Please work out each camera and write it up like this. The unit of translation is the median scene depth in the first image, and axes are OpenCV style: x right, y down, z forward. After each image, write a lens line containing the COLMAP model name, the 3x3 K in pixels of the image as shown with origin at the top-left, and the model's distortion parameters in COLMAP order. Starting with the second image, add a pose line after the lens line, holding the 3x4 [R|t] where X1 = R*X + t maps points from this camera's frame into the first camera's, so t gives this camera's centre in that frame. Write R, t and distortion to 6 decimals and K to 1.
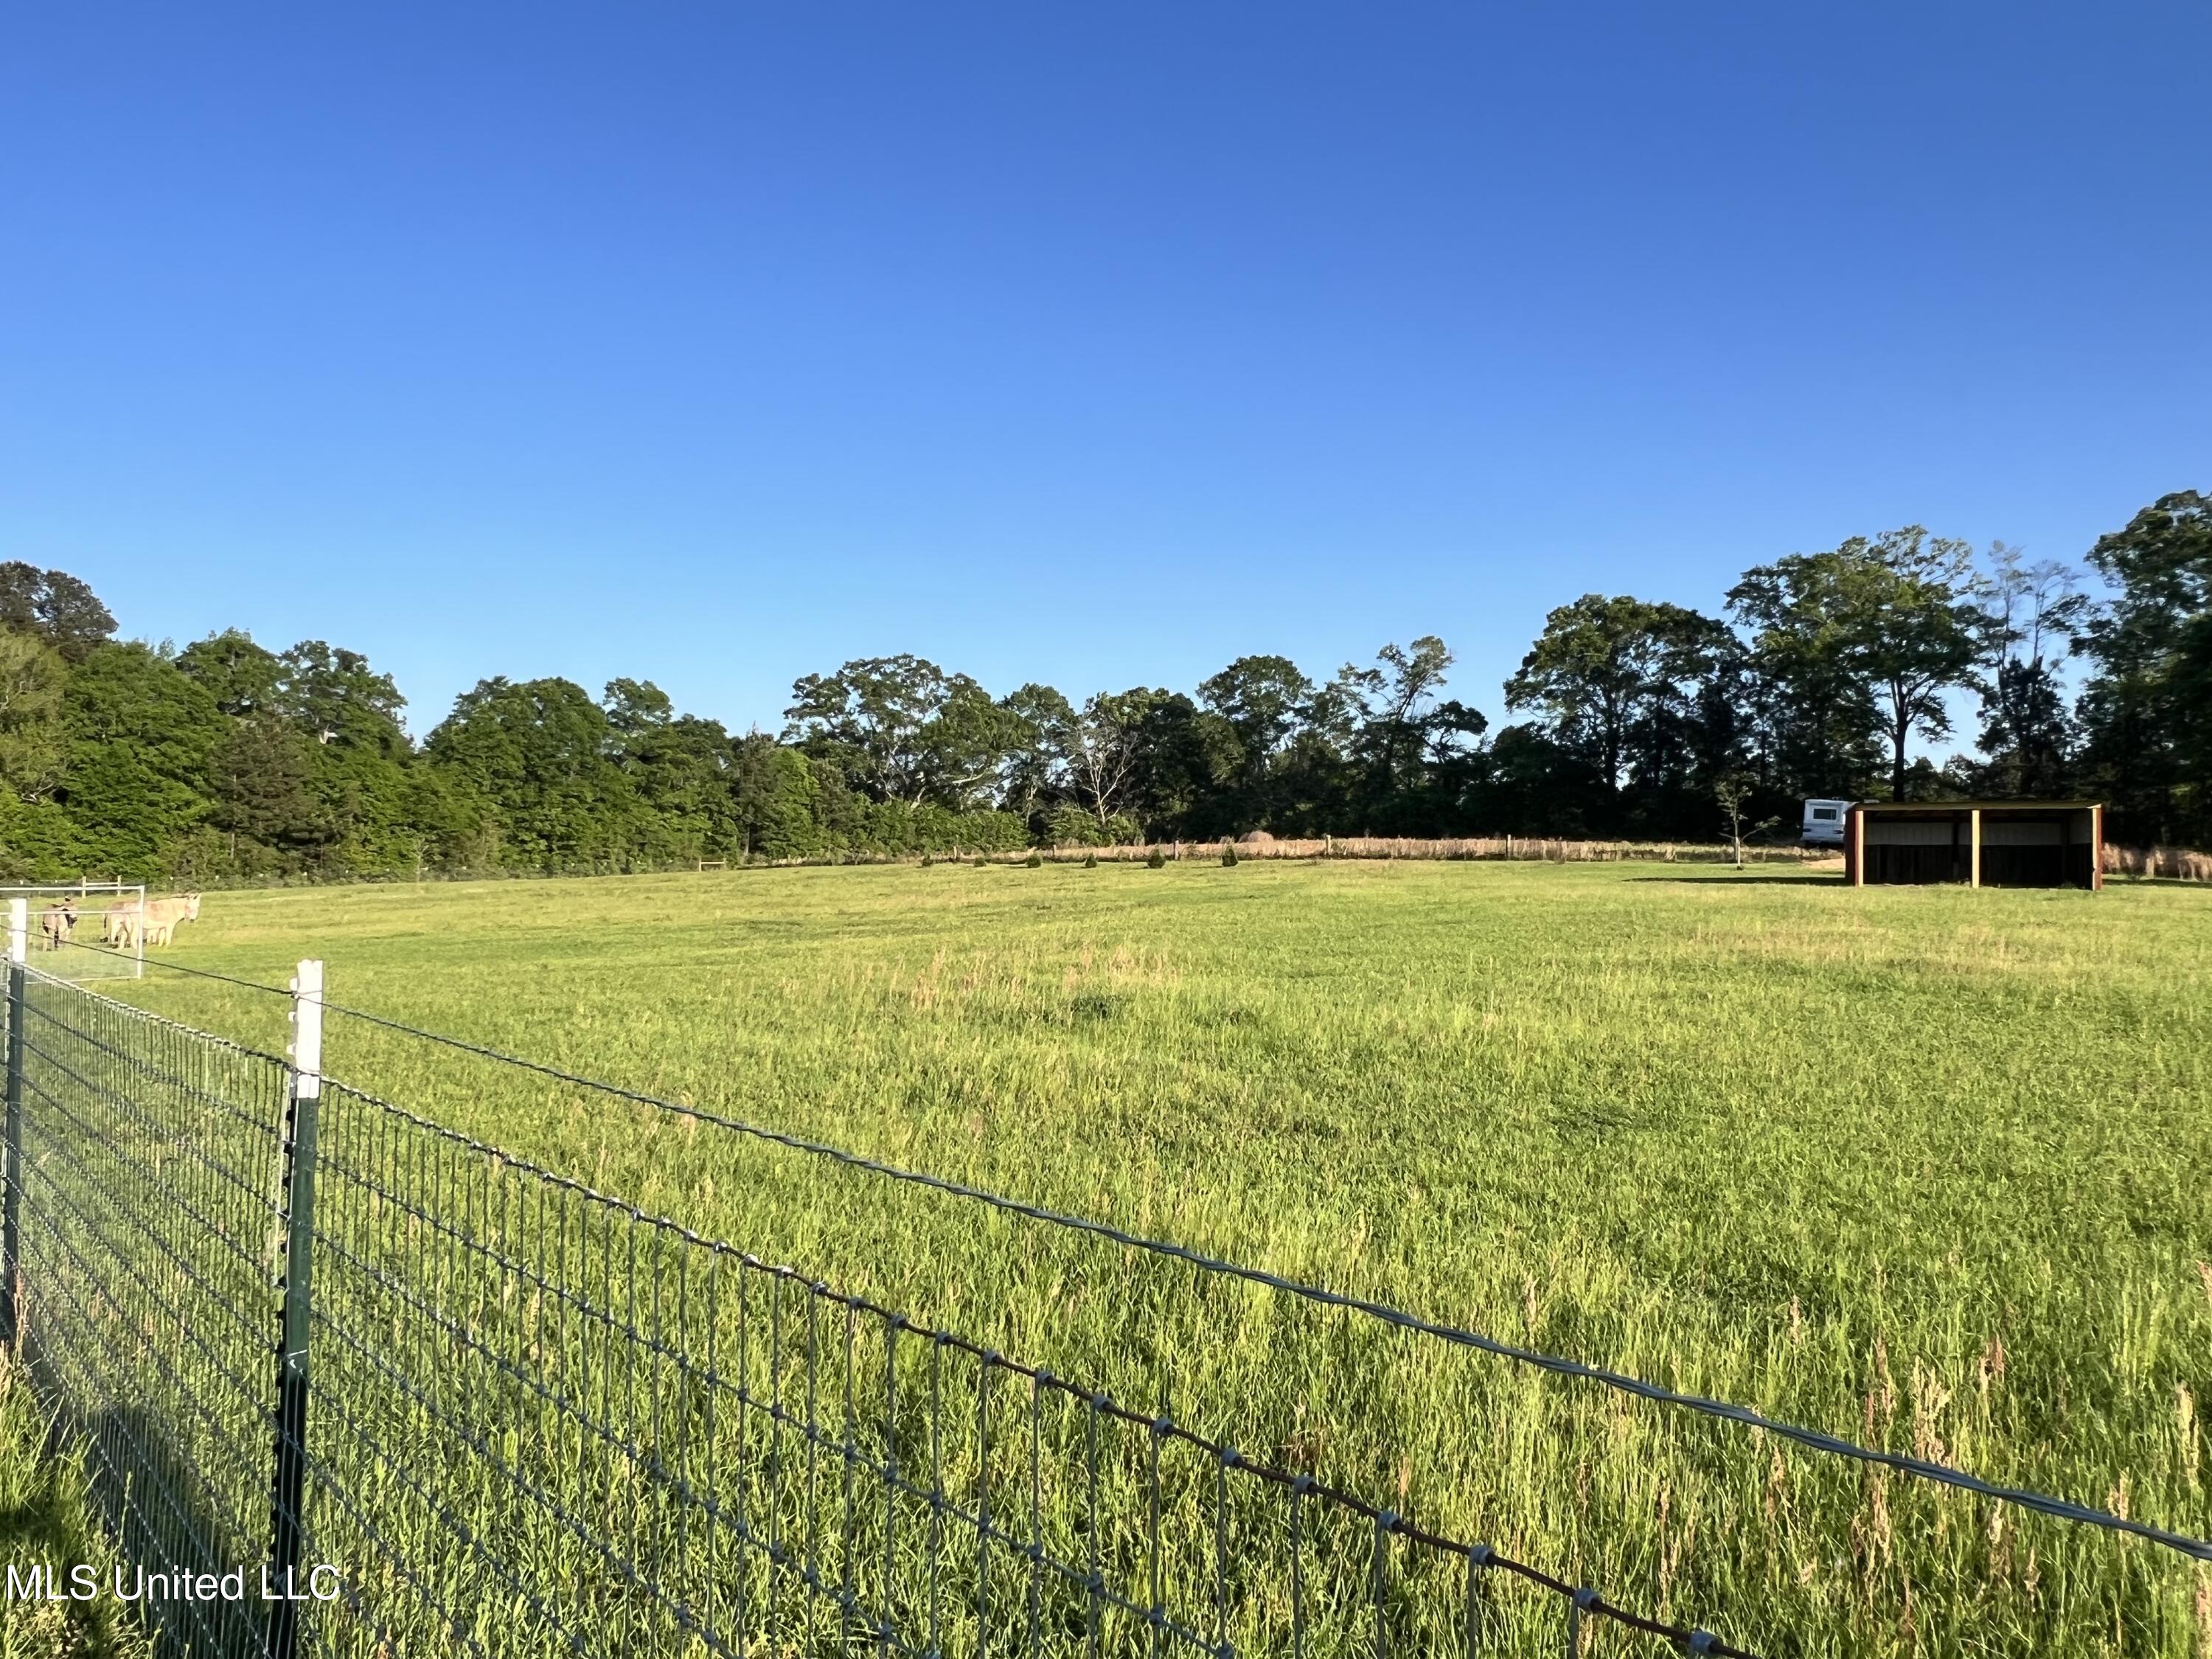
lens RADIAL K [[1599.5, 0, 1122.0], [0, 1599.5, 827.6], [0, 0, 1]] dist [0.002054, -0.005767]
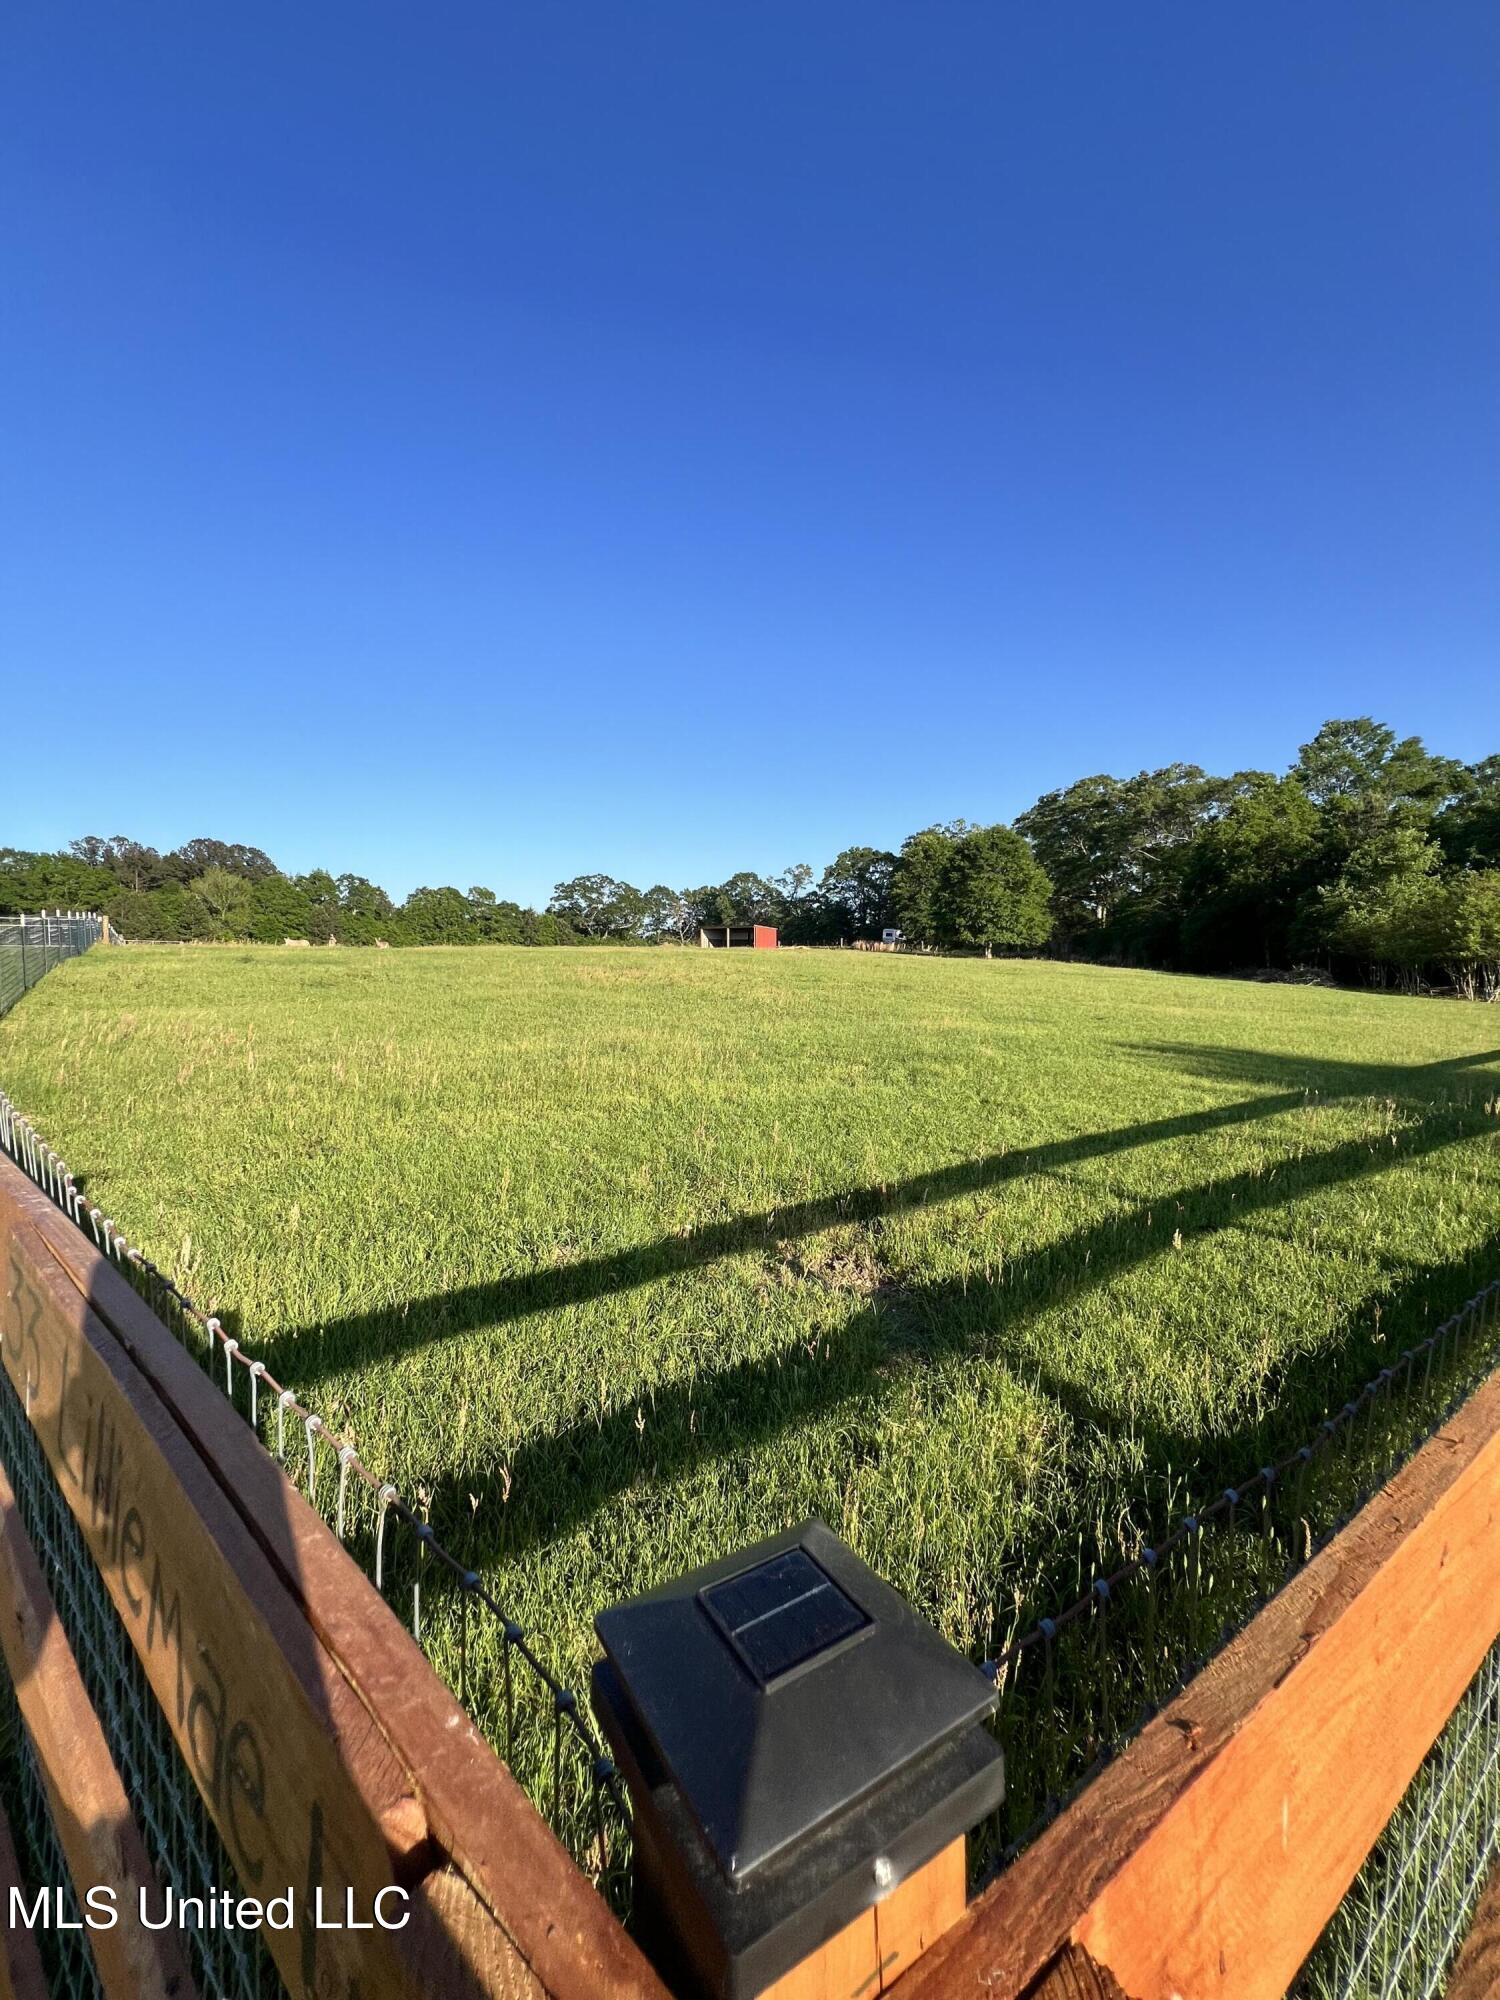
lens RADIAL K [[810.0, 0, 754.3], [0, 810.0, 990.7], [0, 0, 1]] dist [-0.002209, 0.000640]
pose [[0.997356, -0.005066, -0.072498, 0.215885], [0.008466, 0.998875, 0.046660, 0.013156], [0.072180, -0.047150, 0.996277, -0.227403]]
